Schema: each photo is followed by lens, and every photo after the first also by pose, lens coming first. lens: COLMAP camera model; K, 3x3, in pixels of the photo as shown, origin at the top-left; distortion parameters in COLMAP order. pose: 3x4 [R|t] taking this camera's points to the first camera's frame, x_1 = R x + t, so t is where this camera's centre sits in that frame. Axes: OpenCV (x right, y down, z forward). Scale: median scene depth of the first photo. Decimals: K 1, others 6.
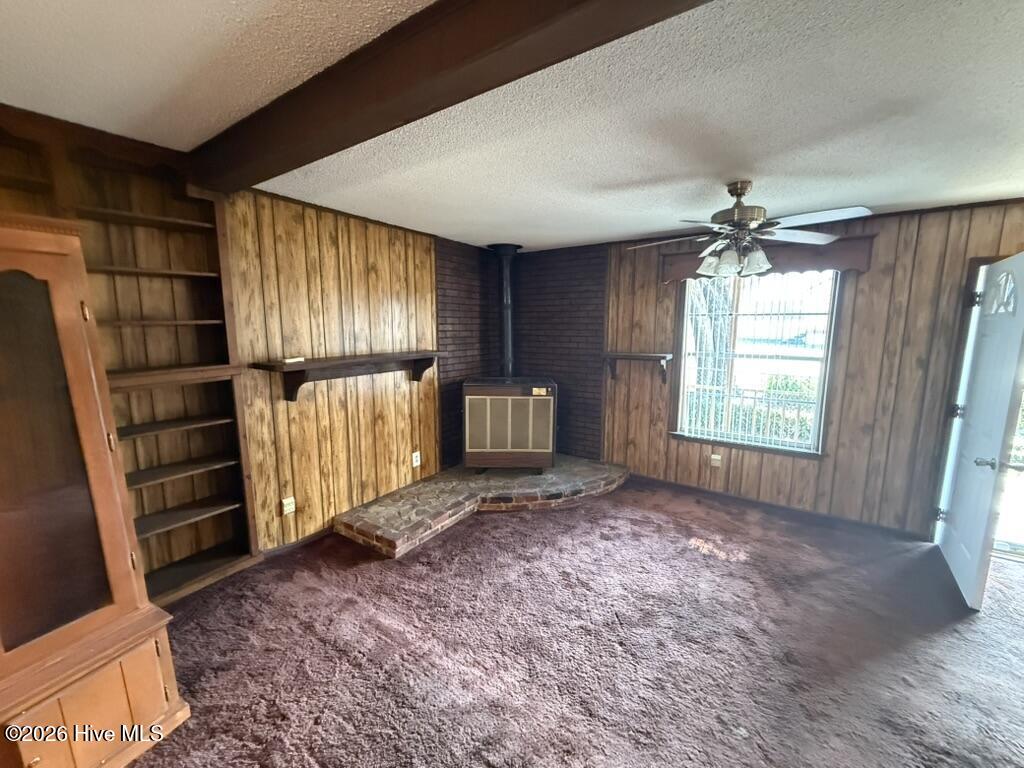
lens RADIAL K [[408.6, 0, 509.0], [0, 408.6, 384.9], [0, 0, 1]] dist [0.000020, 0.000045]
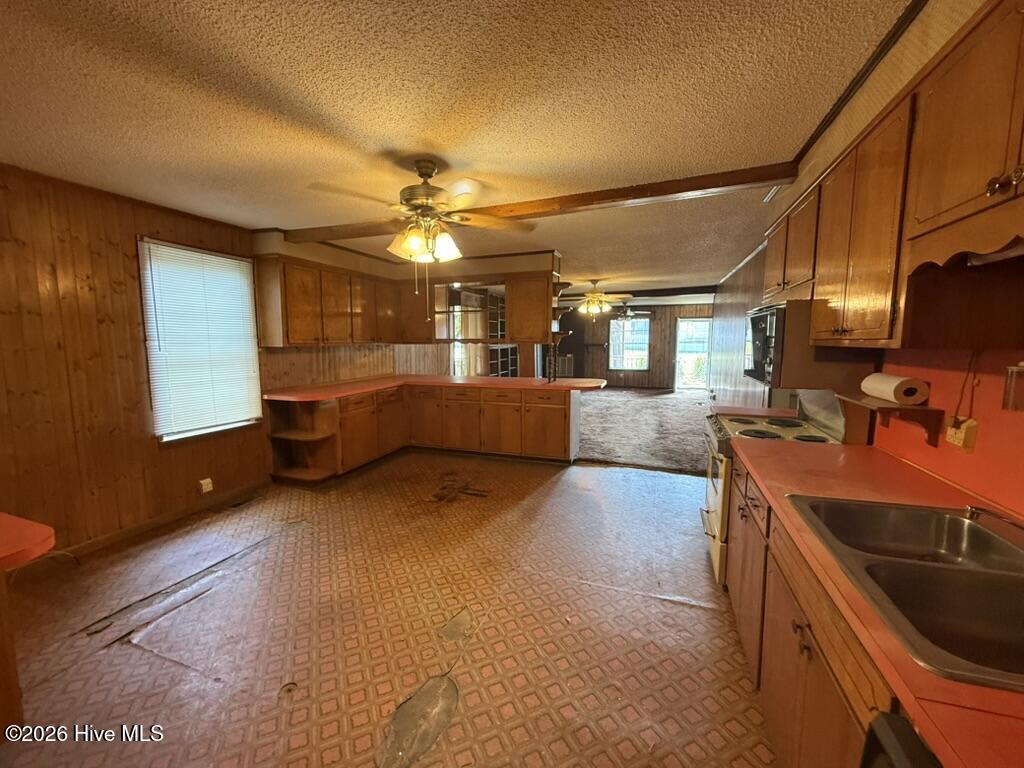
lens RADIAL K [[408.6, 0, 509.0], [0, 408.6, 384.9], [0, 0, 1]] dist [0.000020, 0.000045]
pose [[0.970586, -0.030891, 0.238766, -1.251169], [0.039367, 0.998750, -0.030812, 0.356917], [-0.237515, 0.039305, 0.970588, -2.126492]]
